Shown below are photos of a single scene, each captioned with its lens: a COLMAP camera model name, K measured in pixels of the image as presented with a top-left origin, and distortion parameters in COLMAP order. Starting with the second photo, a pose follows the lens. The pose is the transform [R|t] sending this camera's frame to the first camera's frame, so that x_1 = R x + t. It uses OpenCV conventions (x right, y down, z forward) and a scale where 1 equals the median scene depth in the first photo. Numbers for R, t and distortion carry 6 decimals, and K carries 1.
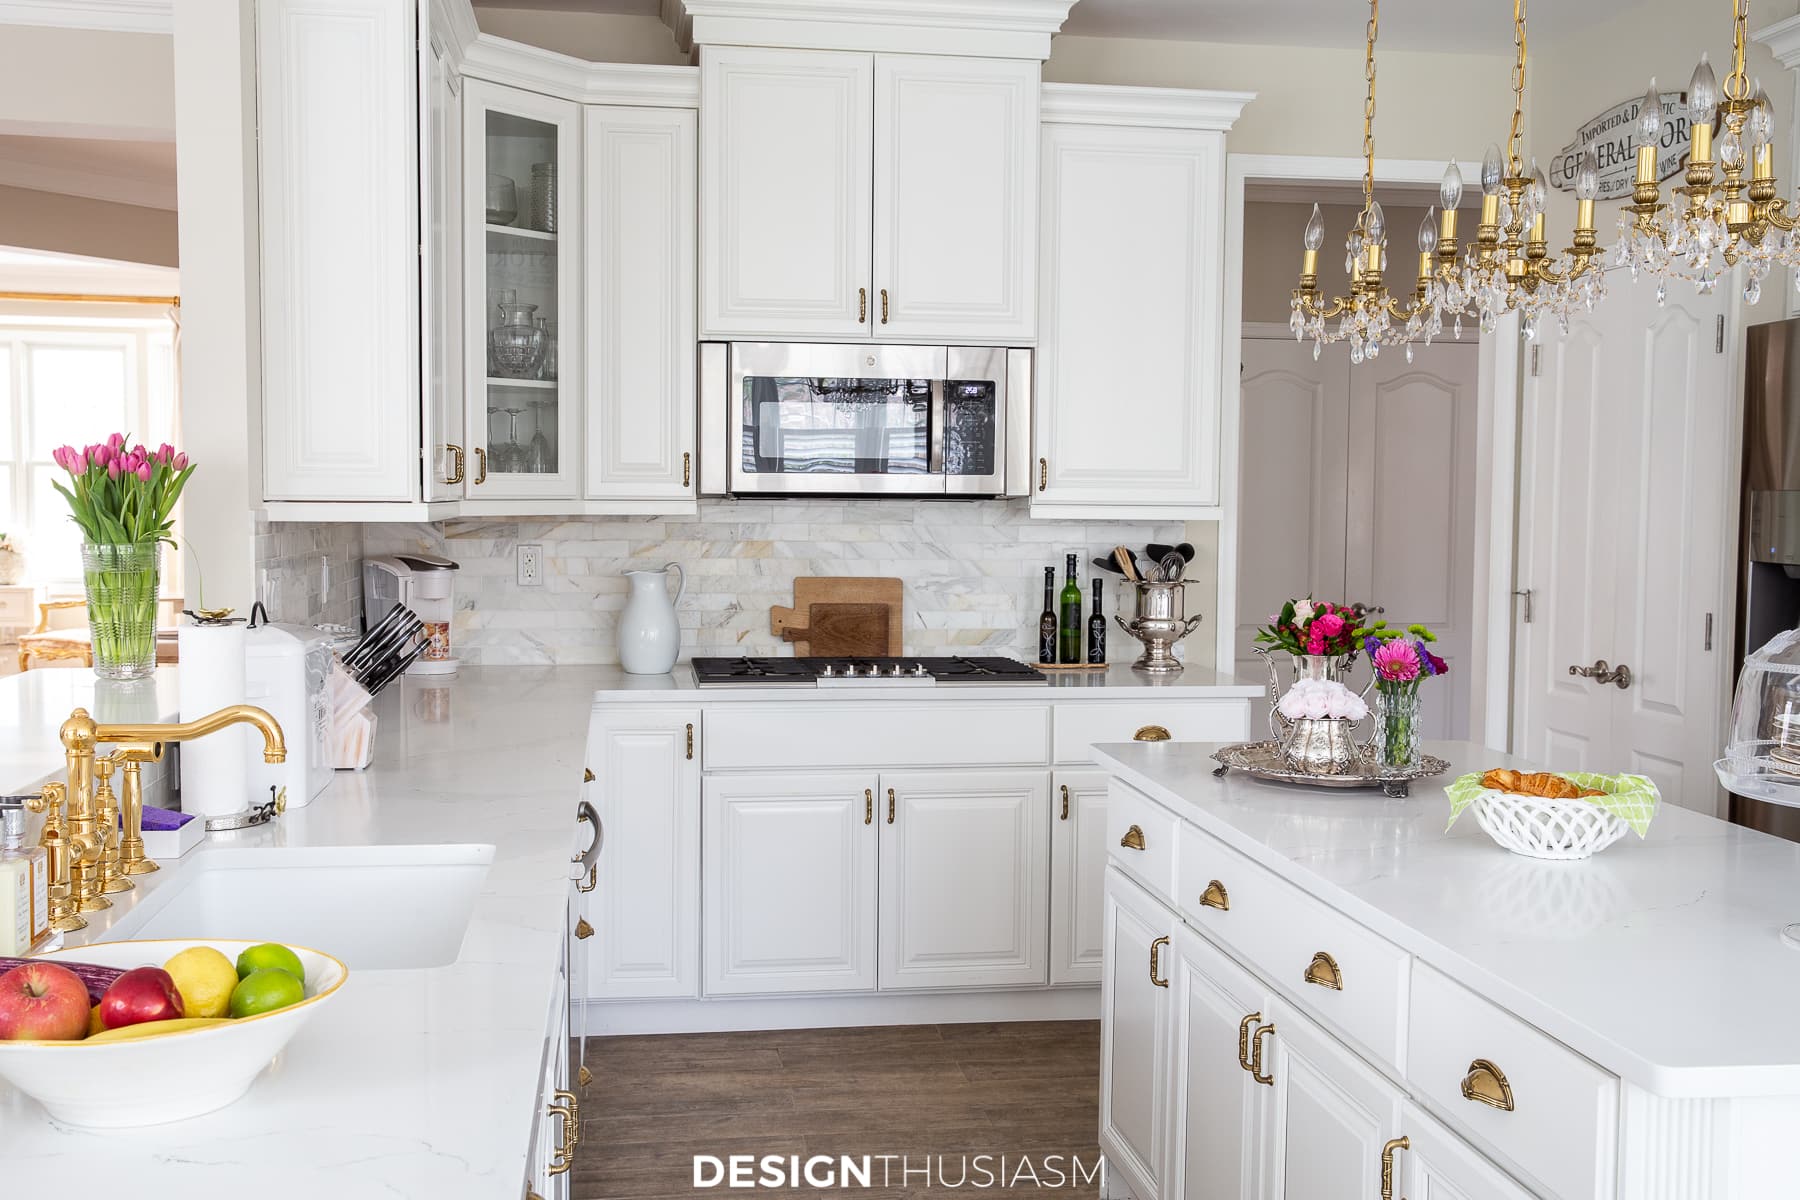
lens RADIAL K [[1777.7, 0, 900.0], [0, 1777.7, 600.0], [0, 0, 1]] dist [-0.019484, 0.089365]
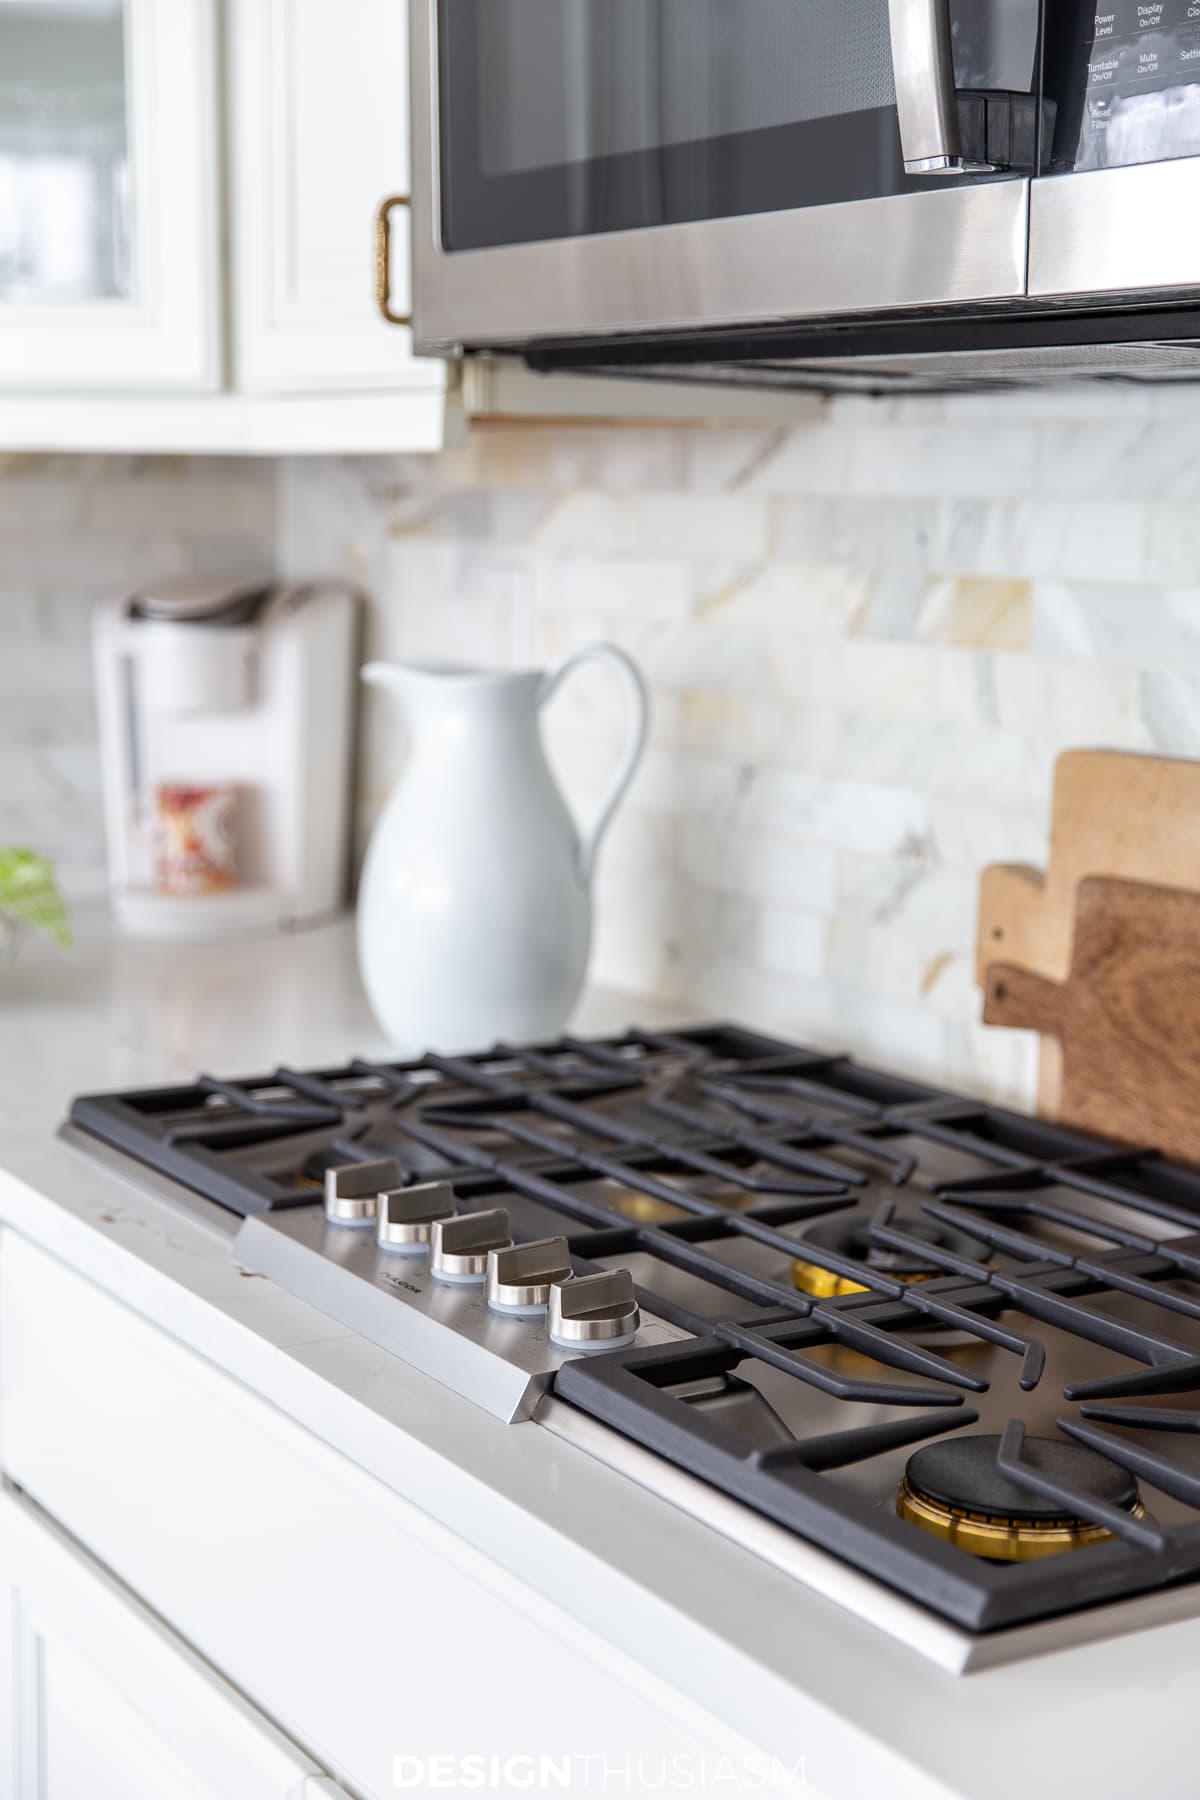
lens RADIAL K [[2876.0, 0, 600.0], [0, 2876.0, 900.0], [0, 0, 1]] dist [0.170623, 0.083298]
pose [[0.370568, 0.133993, -0.919089, 0.284329], [-0.065644, 0.990843, 0.117987, -0.036737], [0.926483, 0.016610, 0.375971, 0.917064]]
